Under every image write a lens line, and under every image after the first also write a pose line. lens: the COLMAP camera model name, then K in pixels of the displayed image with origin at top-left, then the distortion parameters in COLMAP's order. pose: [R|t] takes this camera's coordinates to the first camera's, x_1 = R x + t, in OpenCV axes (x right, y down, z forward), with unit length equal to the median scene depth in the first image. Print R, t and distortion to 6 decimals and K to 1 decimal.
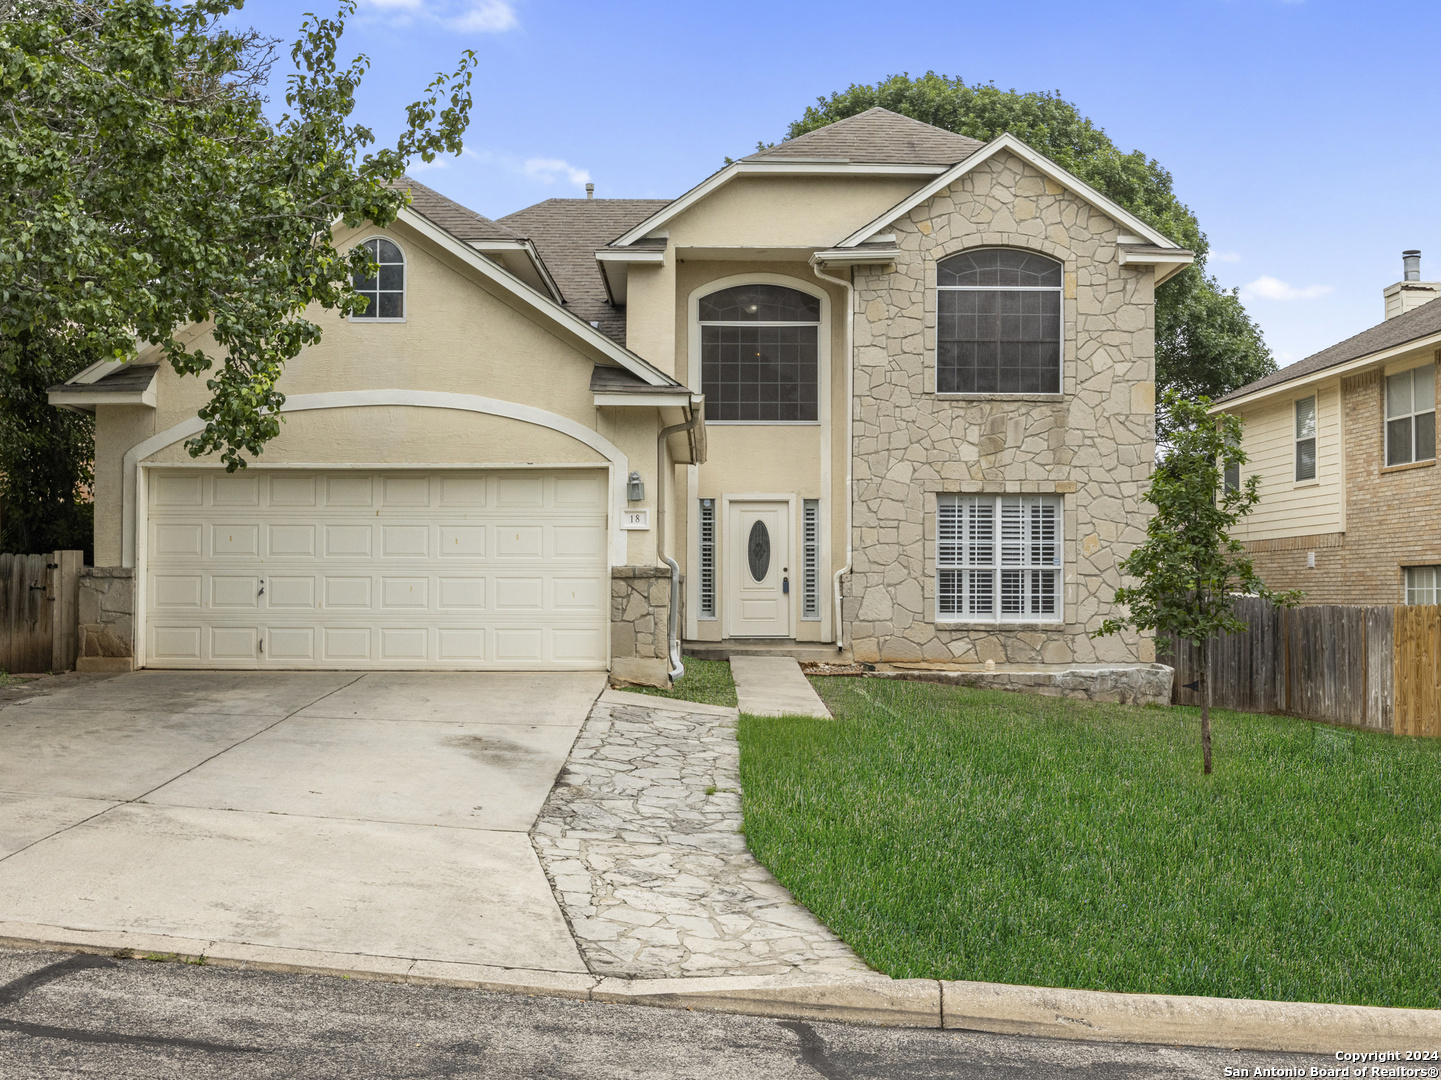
lens RADIAL K [[1559.5, 0, 780.5], [0, 1559.5, 577.8], [0, 0, 1]] dist [-0.008191, 0.000000]
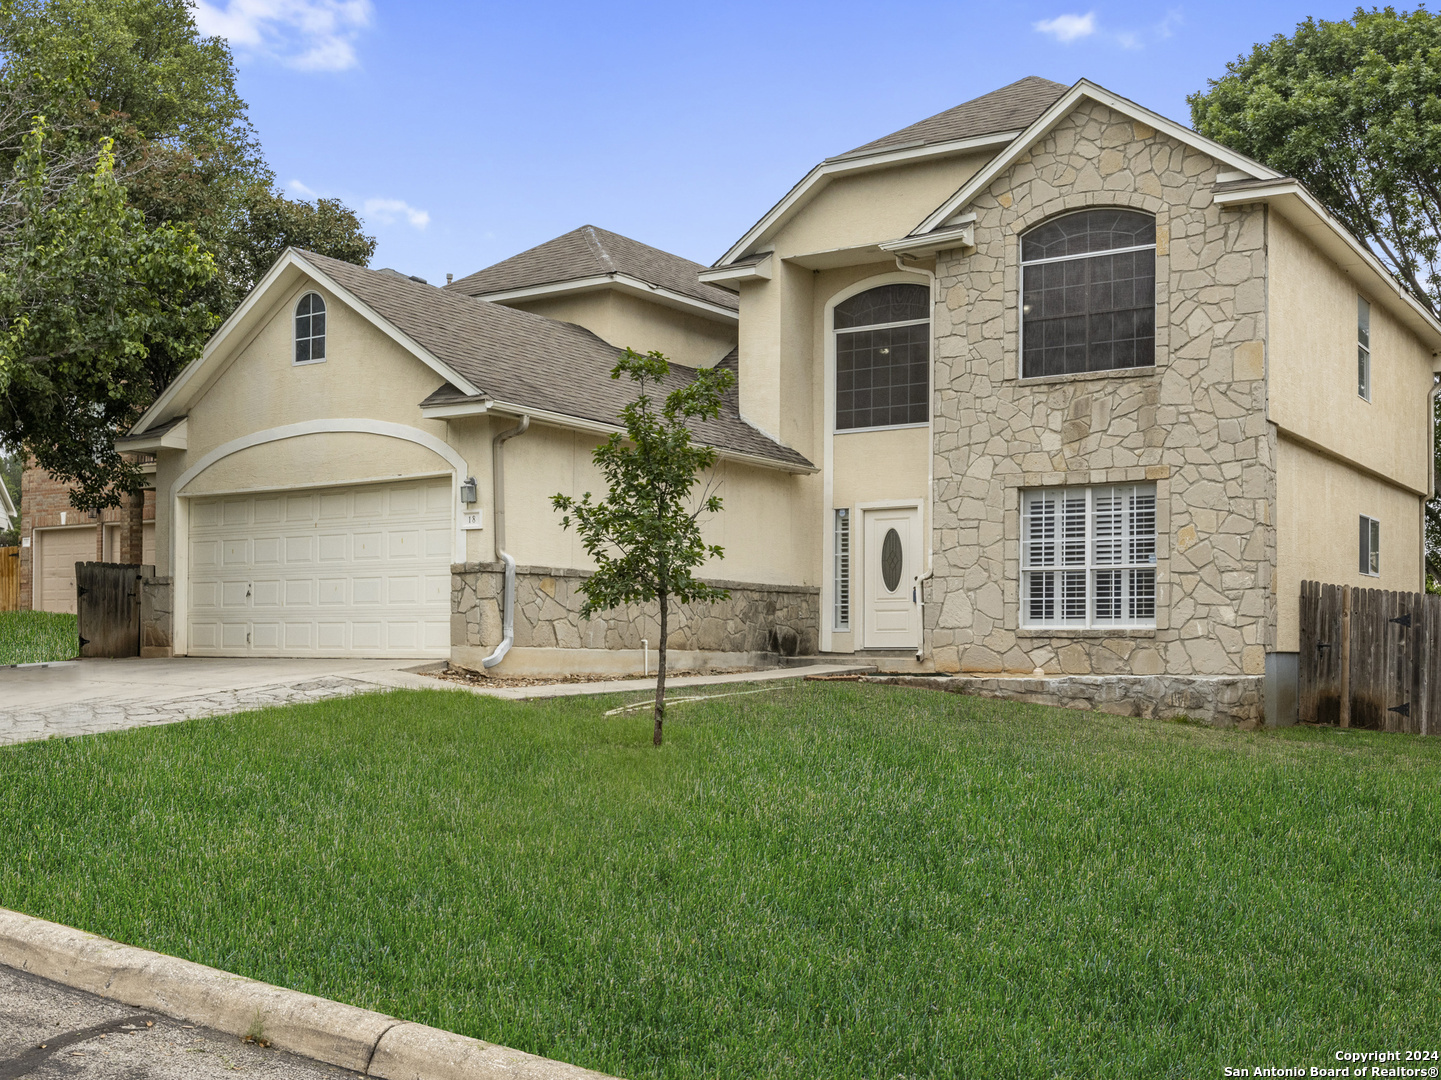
lens RADIAL K [[1633.2, 0, 728.1], [0, 1633.2, 651.0], [0, 0, 1]] dist [-0.012128, 0.000000]
pose [[0.824909, -0.002384, -0.565260, 0.502365], [0.006095, 0.999970, 0.004678, 0.035934], [0.565232, -0.007305, 0.824899, 0.111484]]
